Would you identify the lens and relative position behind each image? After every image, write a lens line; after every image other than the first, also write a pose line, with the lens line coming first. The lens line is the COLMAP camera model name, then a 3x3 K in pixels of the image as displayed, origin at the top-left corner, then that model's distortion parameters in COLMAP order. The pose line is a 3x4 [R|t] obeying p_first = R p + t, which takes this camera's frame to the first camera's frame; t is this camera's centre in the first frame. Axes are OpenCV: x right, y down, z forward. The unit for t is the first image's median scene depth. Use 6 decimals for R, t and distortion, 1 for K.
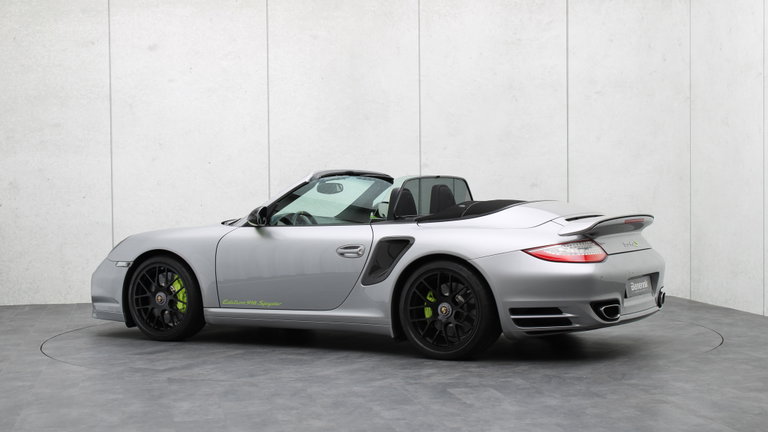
lens RADIAL K [[1511.4, 0, 383.8], [0, 1511.4, 214.4], [0, 0, 1]] dist [-0.449321, 0.000000]
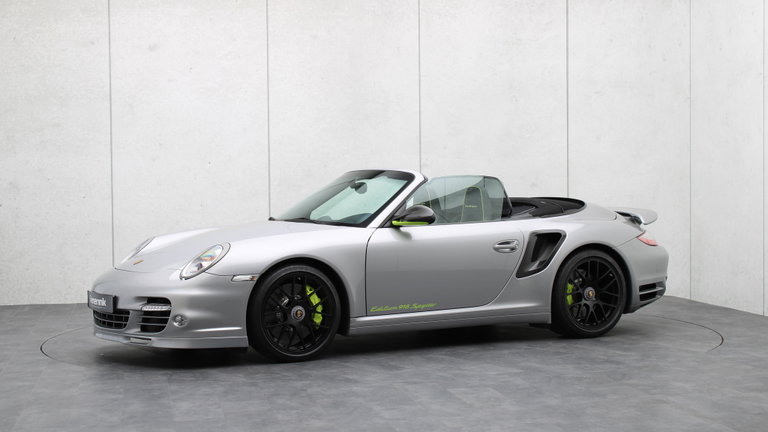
lens RADIAL K [[1511.4, 0, 383.5], [0, 1511.4, 212.0], [0, 0, 1]] dist [-0.449321, 0.000000]
pose [[0.484520, -0.013738, 0.874672, -0.977106], [0.029975, 0.999550, -0.000905, -0.000960], [-0.874266, 0.026657, 0.484714, 0.570194]]
